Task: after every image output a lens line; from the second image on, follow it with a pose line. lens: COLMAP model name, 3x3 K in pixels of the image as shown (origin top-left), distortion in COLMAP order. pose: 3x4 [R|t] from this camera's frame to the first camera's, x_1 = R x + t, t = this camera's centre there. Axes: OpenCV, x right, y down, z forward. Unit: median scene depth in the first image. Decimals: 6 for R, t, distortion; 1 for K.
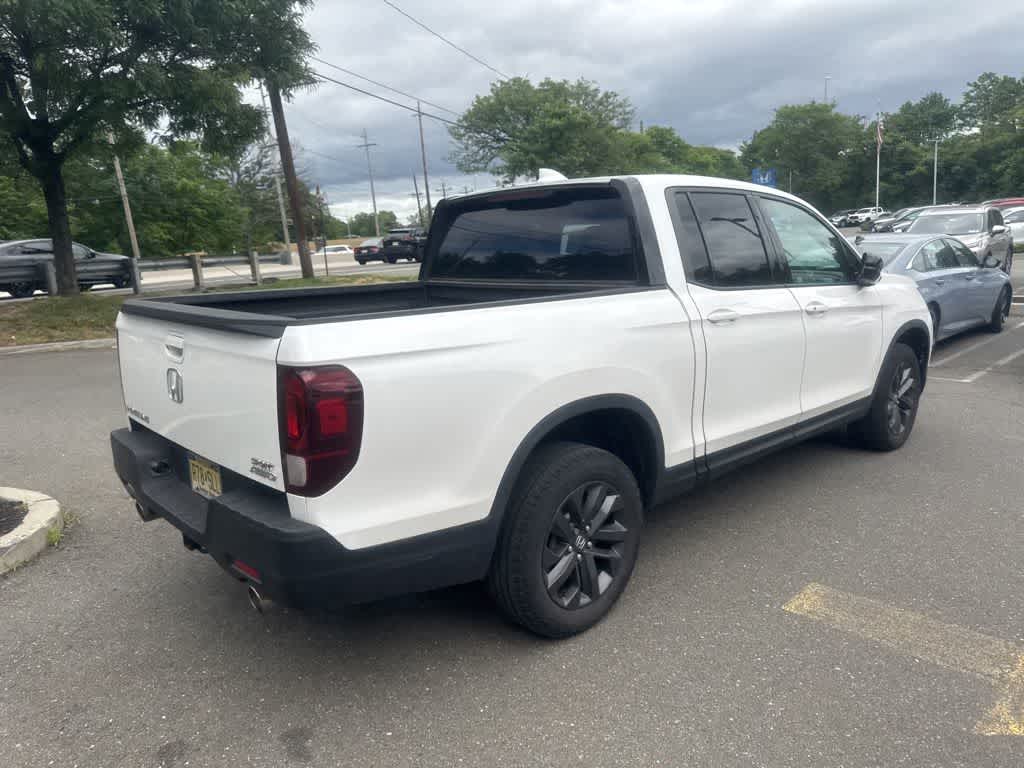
lens RADIAL K [[722.4, 0, 519.1], [0, 722.4, 397.5], [0, 0, 1]] dist [0.045889, -0.050902]
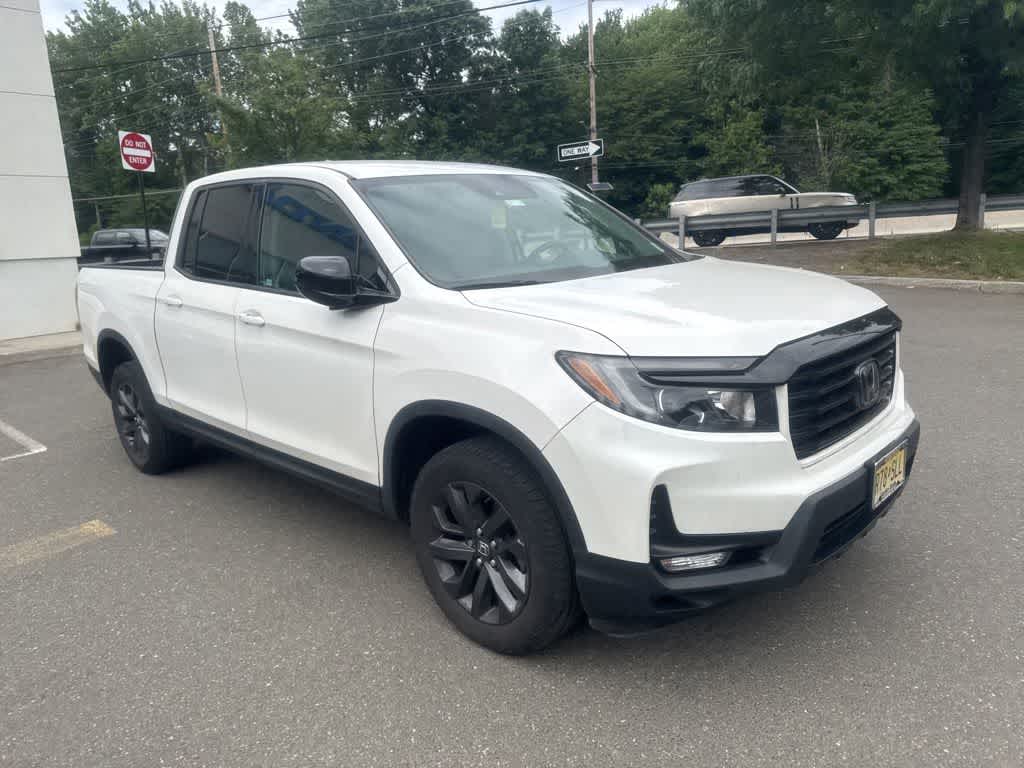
lens RADIAL K [[722.4, 0, 514.8], [0, 722.4, 394.8], [0, 0, 1]] dist [0.045889, -0.050902]
pose [[0.044947, 0.266855, -0.962688, 0.966683], [-0.157054, 0.953566, 0.256994, -0.233734], [0.986567, 0.139643, 0.084770, 0.959044]]
